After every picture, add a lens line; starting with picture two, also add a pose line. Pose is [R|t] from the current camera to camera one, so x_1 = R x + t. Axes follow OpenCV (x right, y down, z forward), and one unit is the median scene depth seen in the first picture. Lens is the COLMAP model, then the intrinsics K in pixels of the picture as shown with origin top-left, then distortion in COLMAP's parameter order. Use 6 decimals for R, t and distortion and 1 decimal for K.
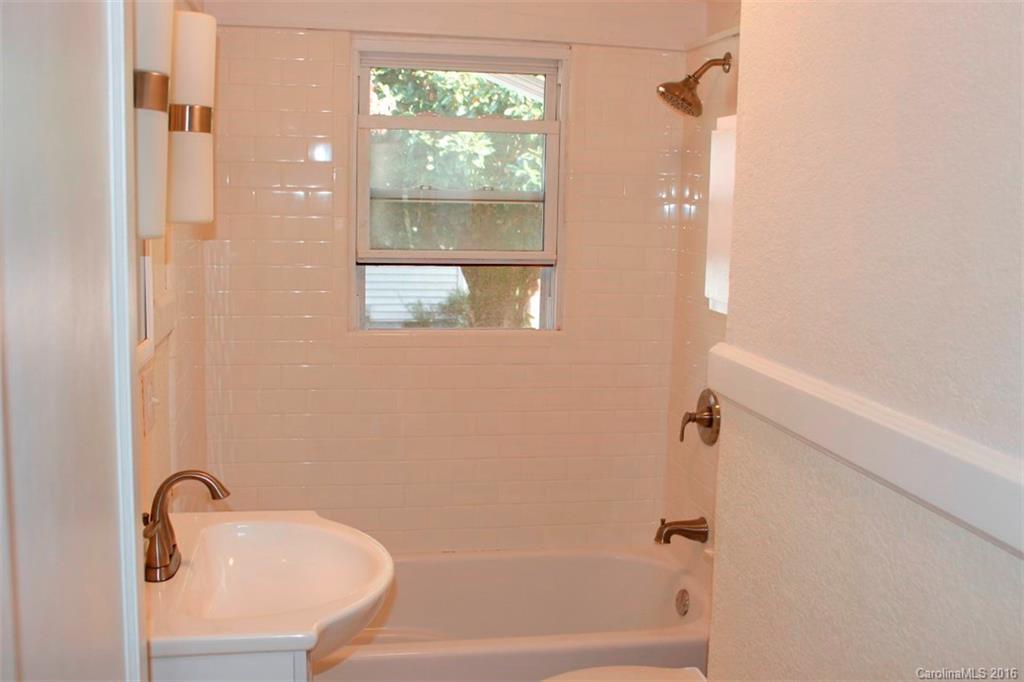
lens RADIAL K [[1063.1, 0, 520.4], [0, 1063.1, 342.4], [0, 0, 1]] dist [-0.077145, 0.000000]
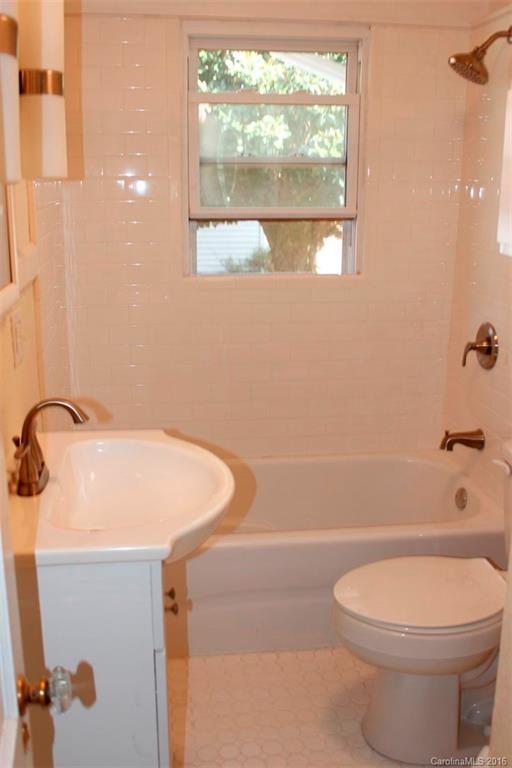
lens RADIAL K [[797.3, 0, 251.1], [0, 797.3, 381.4], [0, 0, 1]] dist [-0.077145, 0.000000]
pose [[0.997675, -0.004522, -0.068001, -0.025318], [0.012348, 0.993275, 0.115117, 0.004451], [0.067023, -0.115689, 0.991022, 0.098506]]
